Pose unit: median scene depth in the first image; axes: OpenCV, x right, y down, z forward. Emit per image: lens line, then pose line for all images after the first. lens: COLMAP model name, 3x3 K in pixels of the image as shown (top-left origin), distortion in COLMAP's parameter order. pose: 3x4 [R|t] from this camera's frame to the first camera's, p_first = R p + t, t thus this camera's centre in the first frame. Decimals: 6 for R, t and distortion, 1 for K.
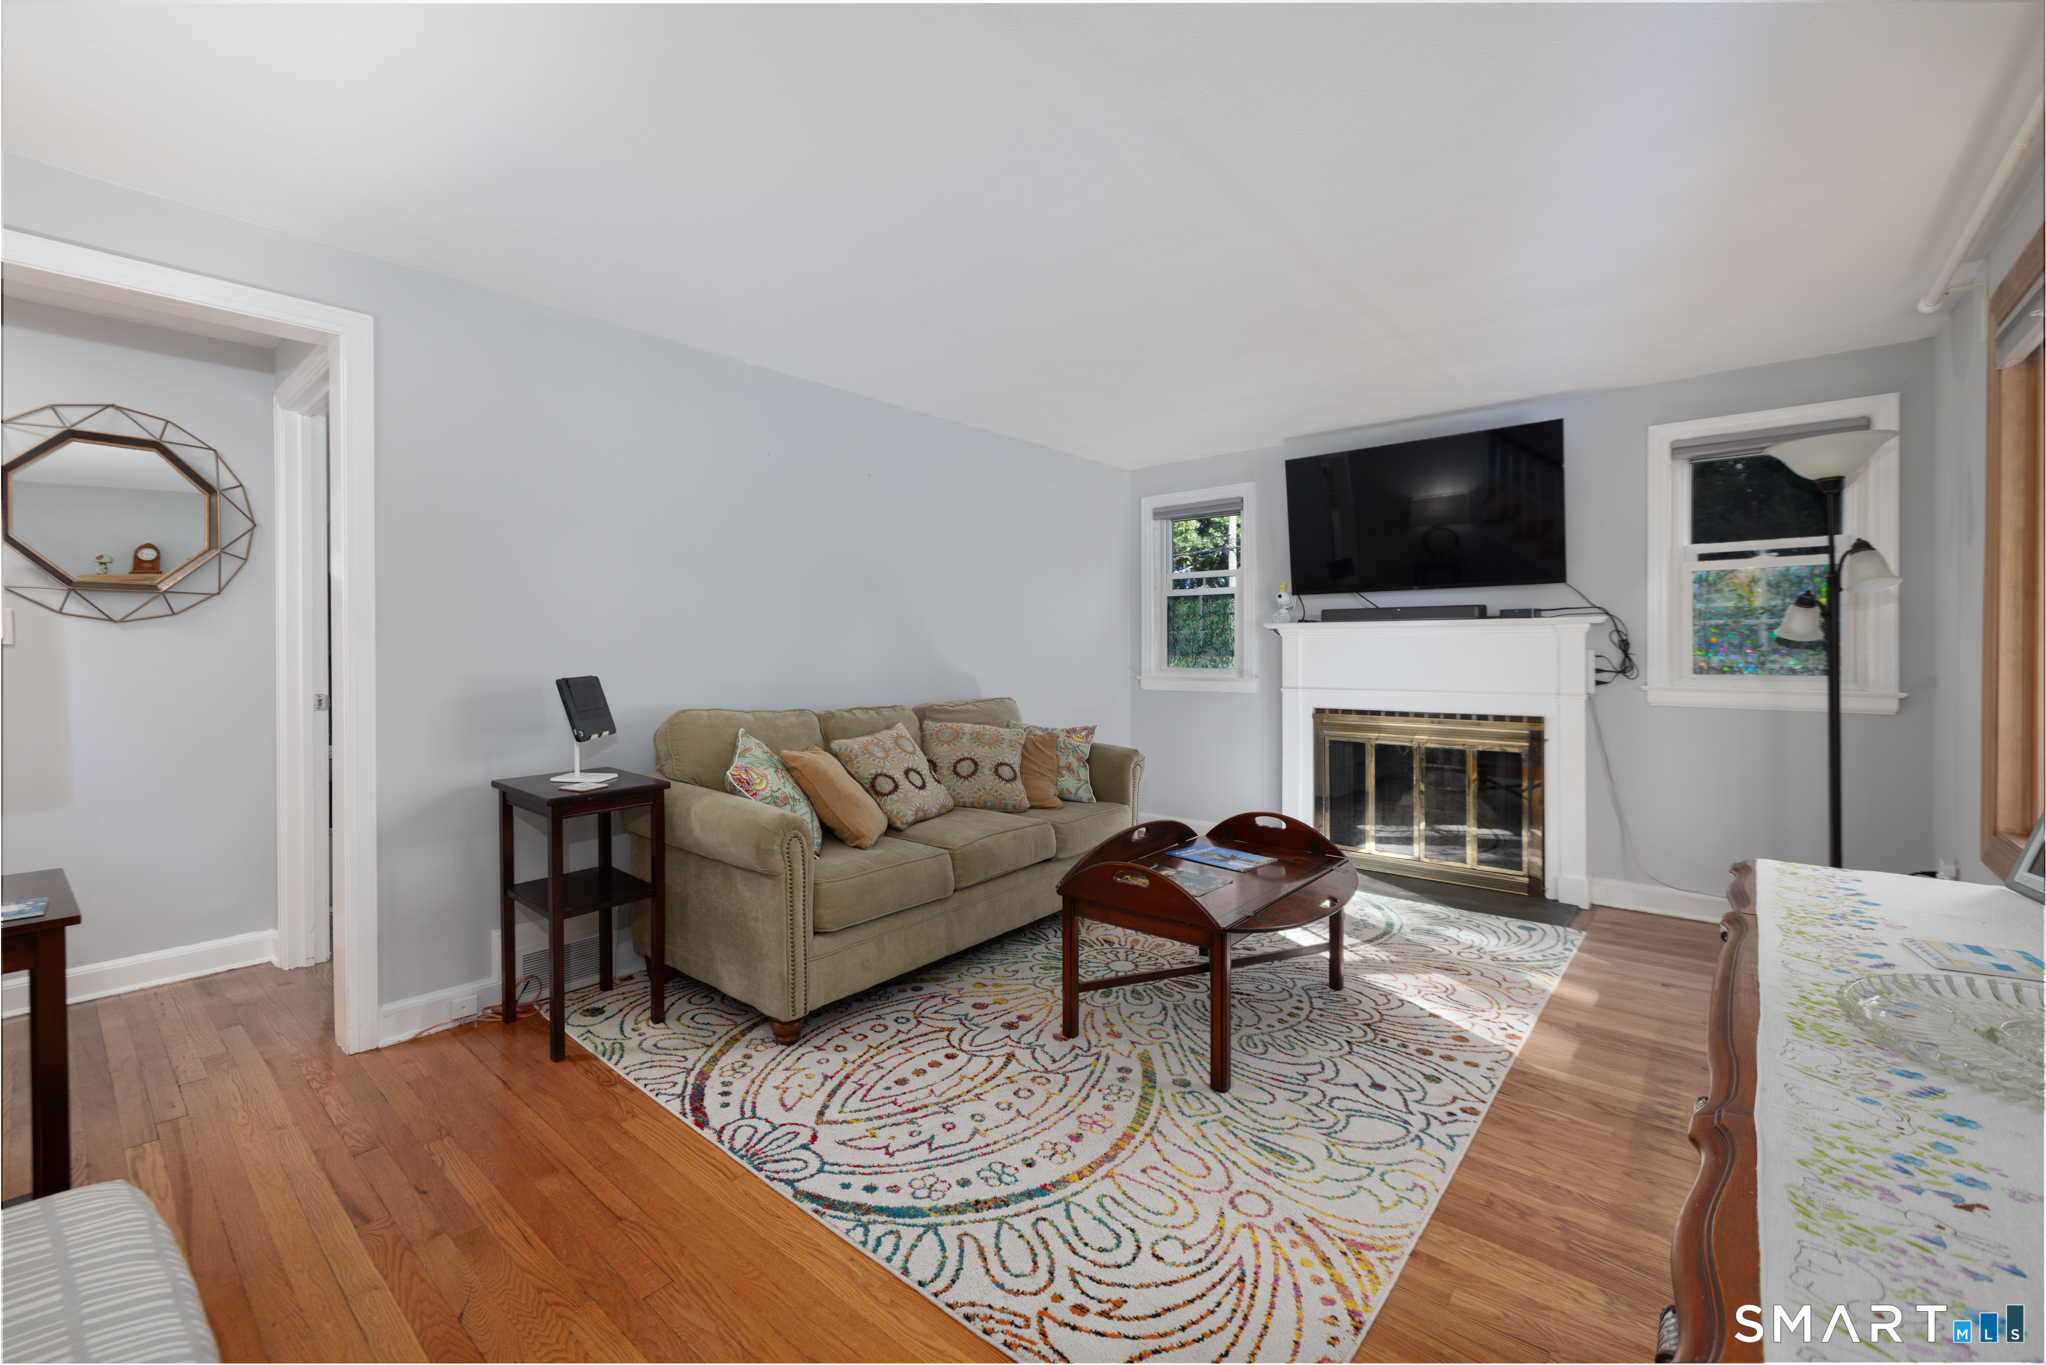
lens RADIAL K [[849.8, 0, 995.2], [0, 849.8, 655.1], [0, 0, 1]] dist [0.000748, 0.000129]
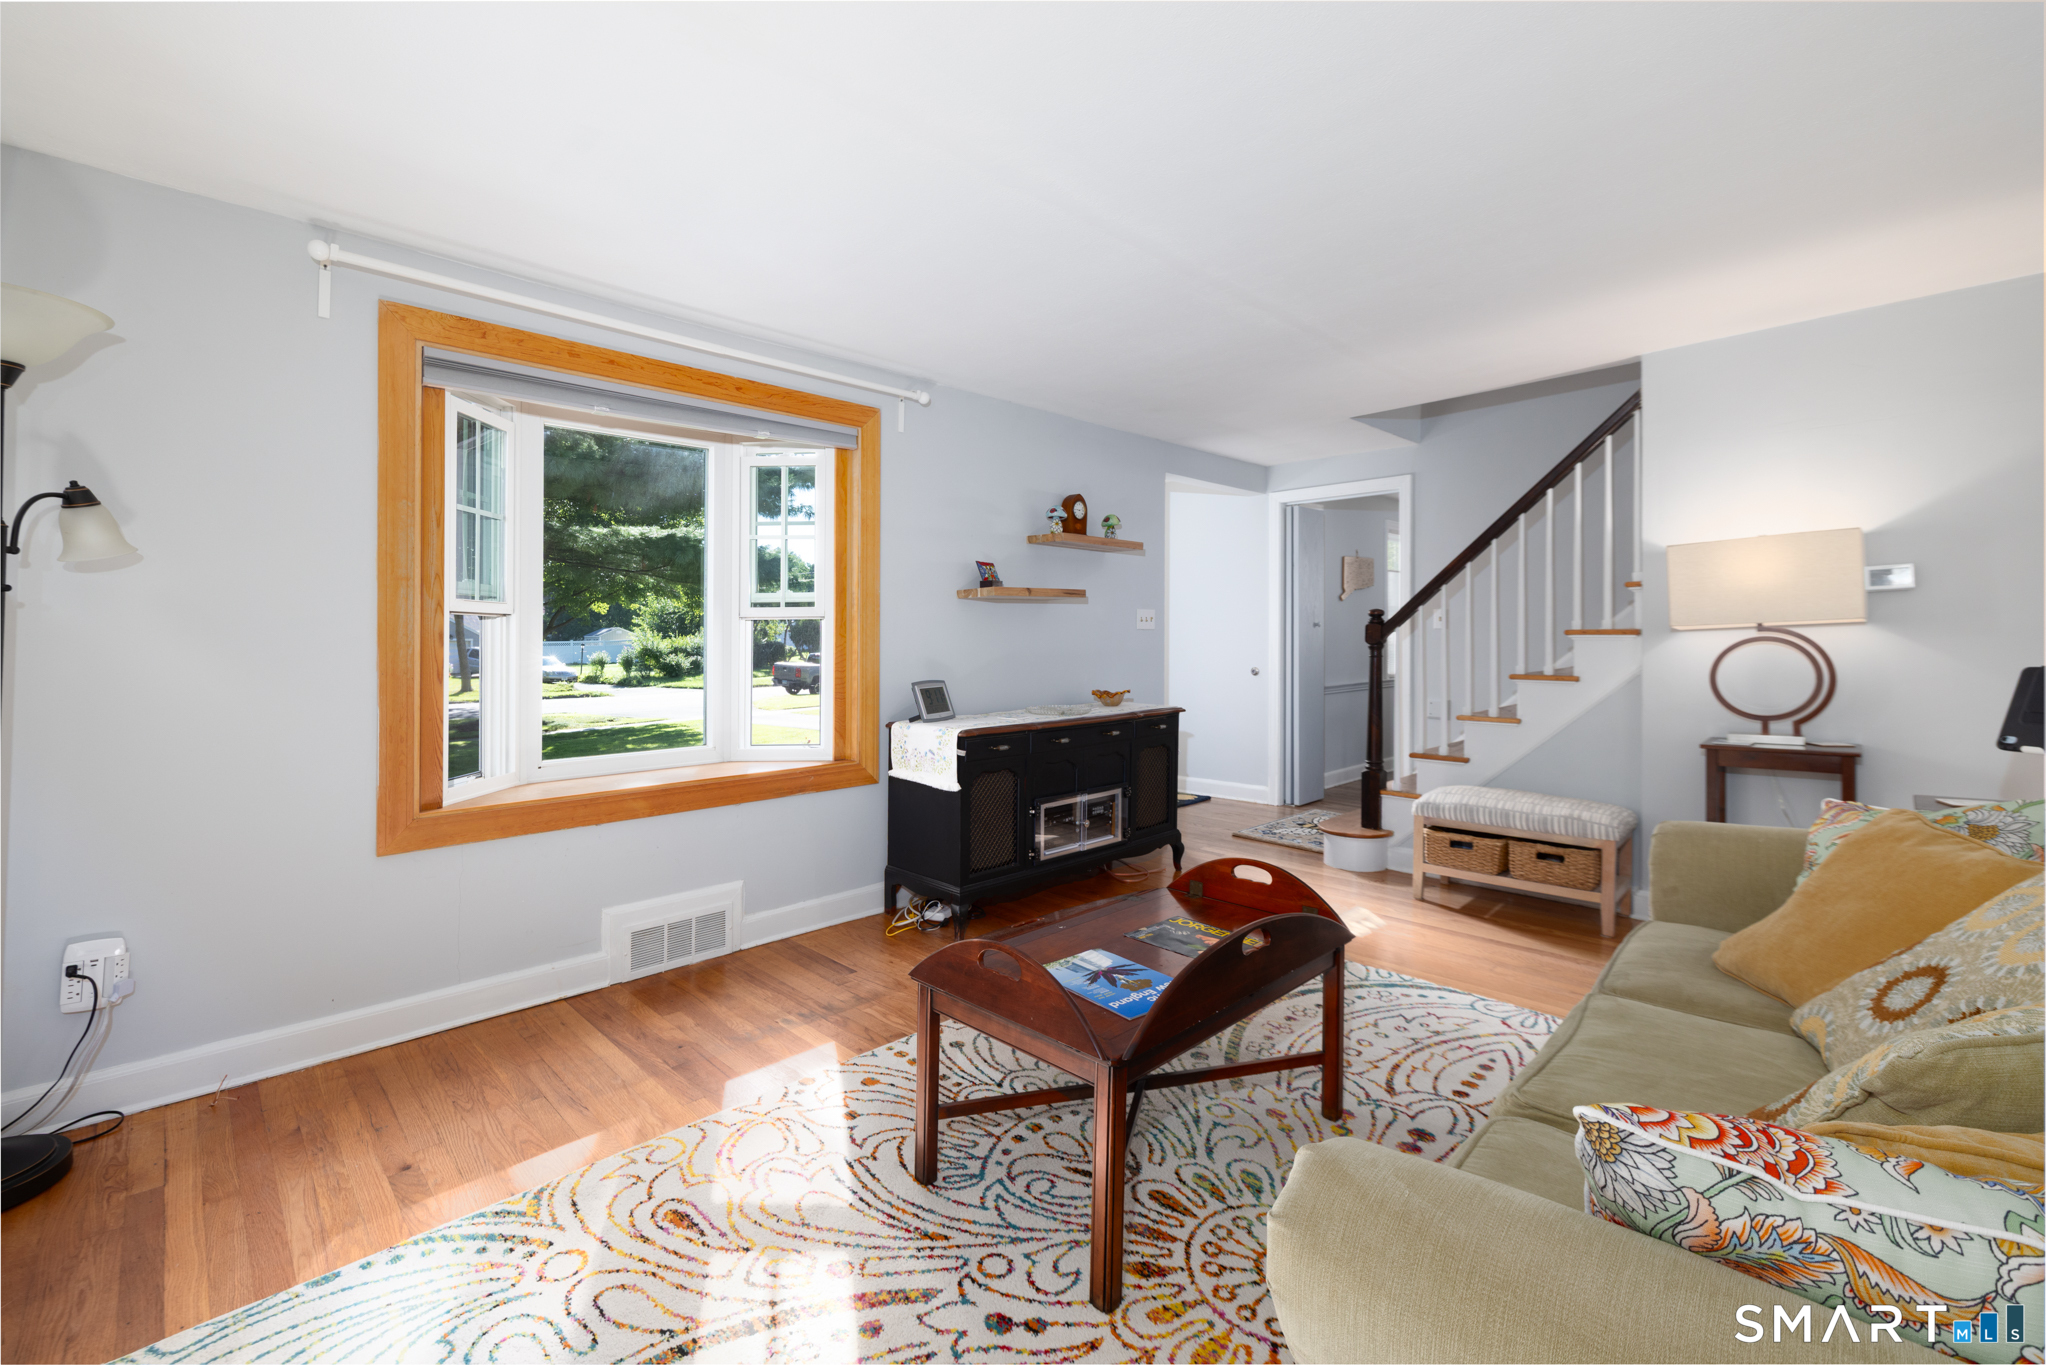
lens RADIAL K [[873.9, 0, 969.7], [0, 873.9, 638.2], [0, 0, 1]] dist [-0.002078, -0.000157]
pose [[-0.993966, 0.010980, 0.109139, 0.339607], [0.011796, 0.999907, 0.006832, -0.014565], [-0.109054, 0.008078, -0.994003, 1.883911]]
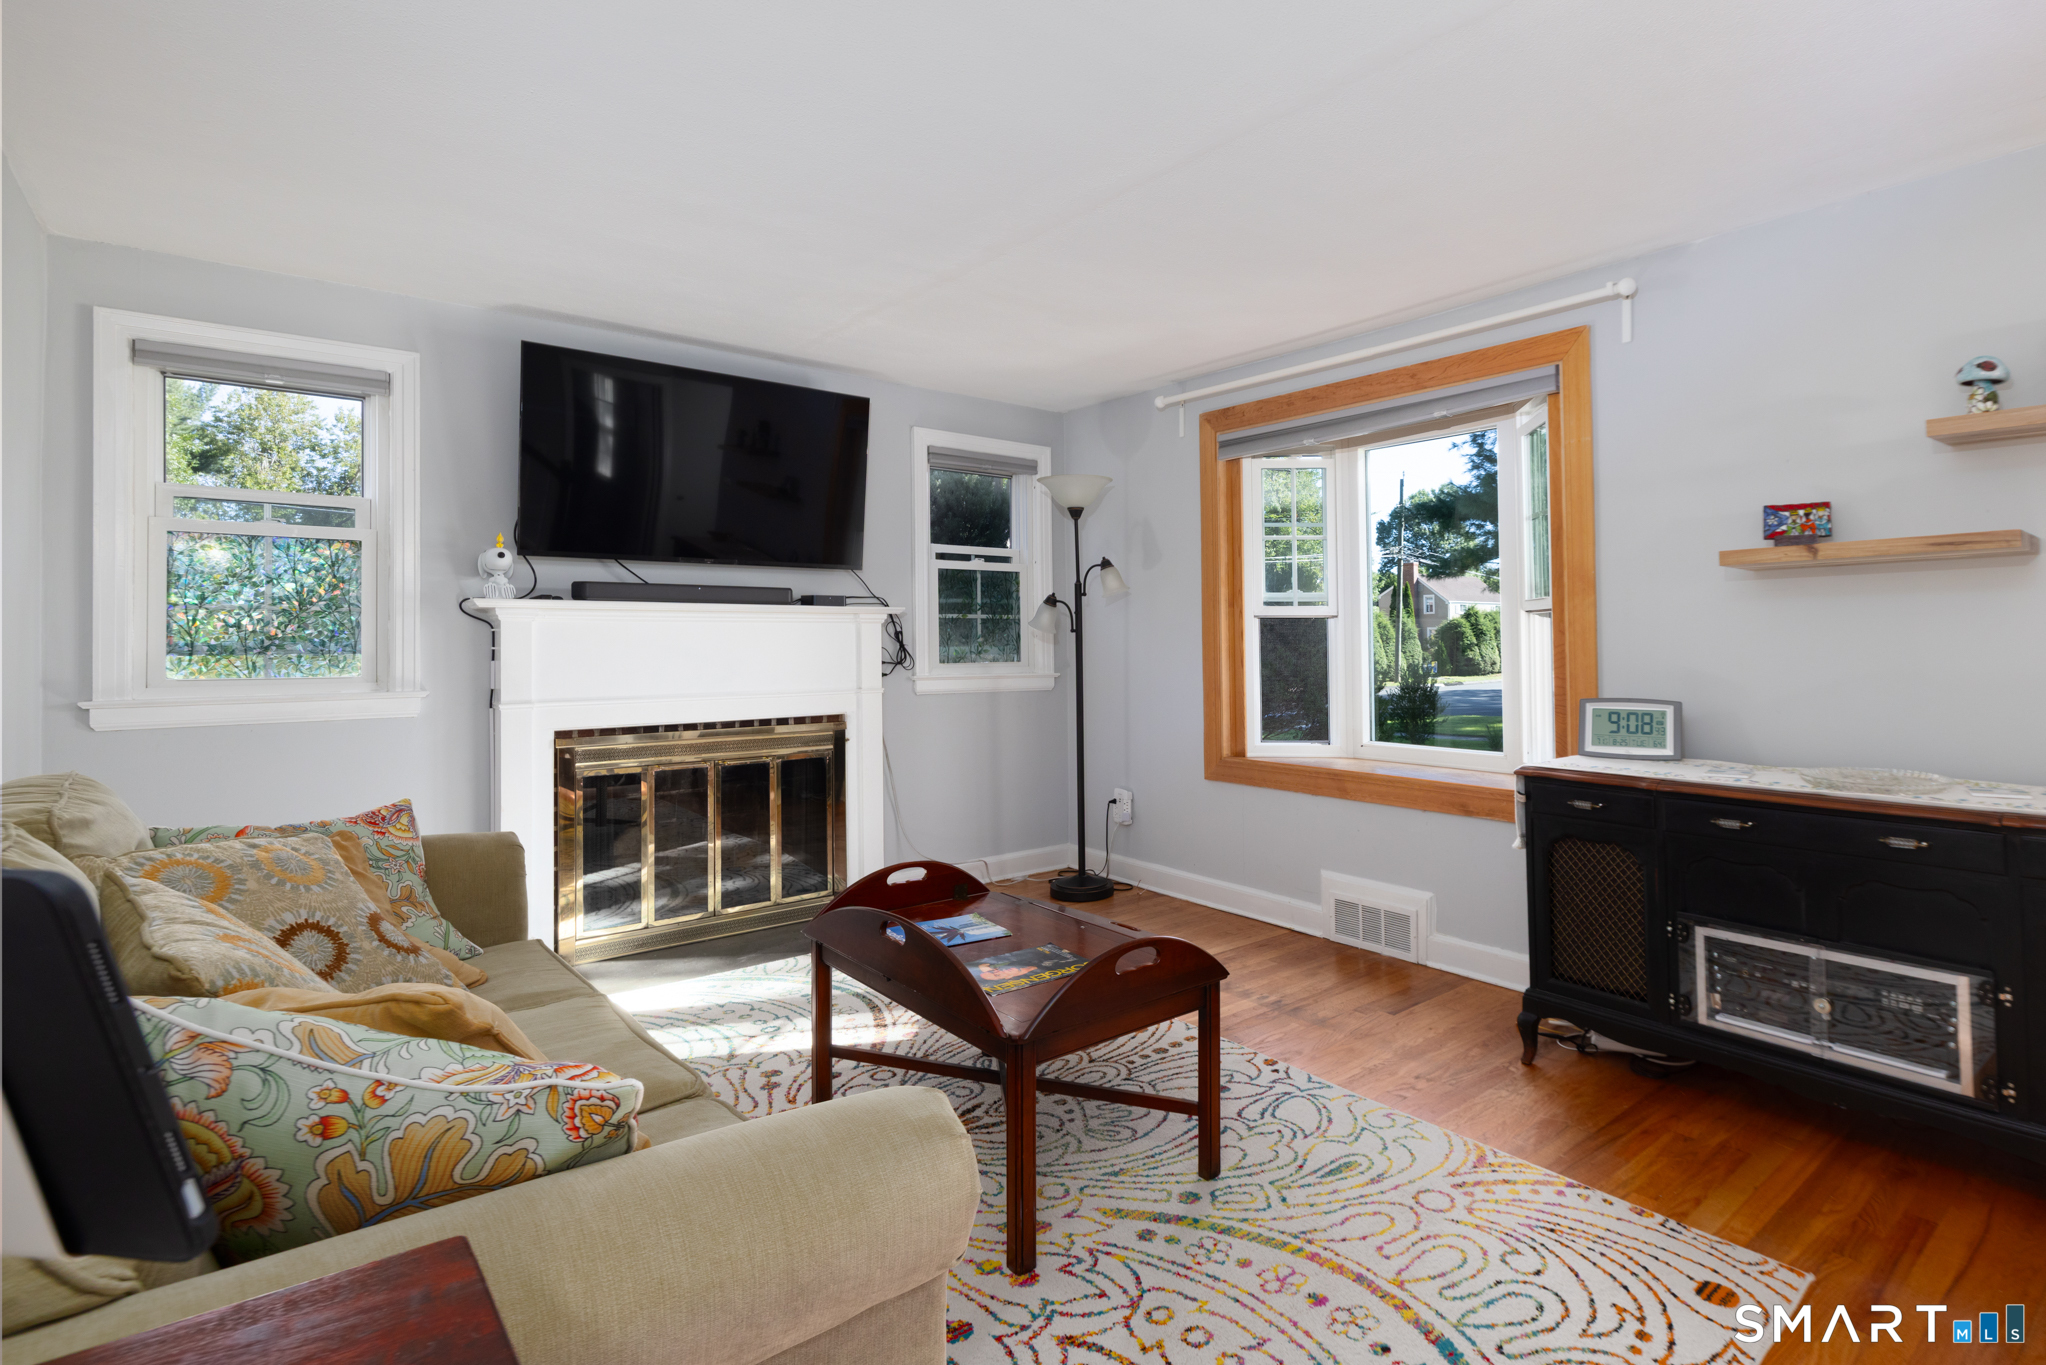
lens RADIAL K [[1025.6, 0, 1181.5], [0, 1025.6, 611.3], [0, 0, 1]] dist [-0.001054, 0.000169]
pose [[0.111634, 0.028051, 0.993353, -0.657008], [0.008773, 0.999535, -0.029212, -0.004530], [-0.993711, 0.011976, 0.111336, 0.810431]]
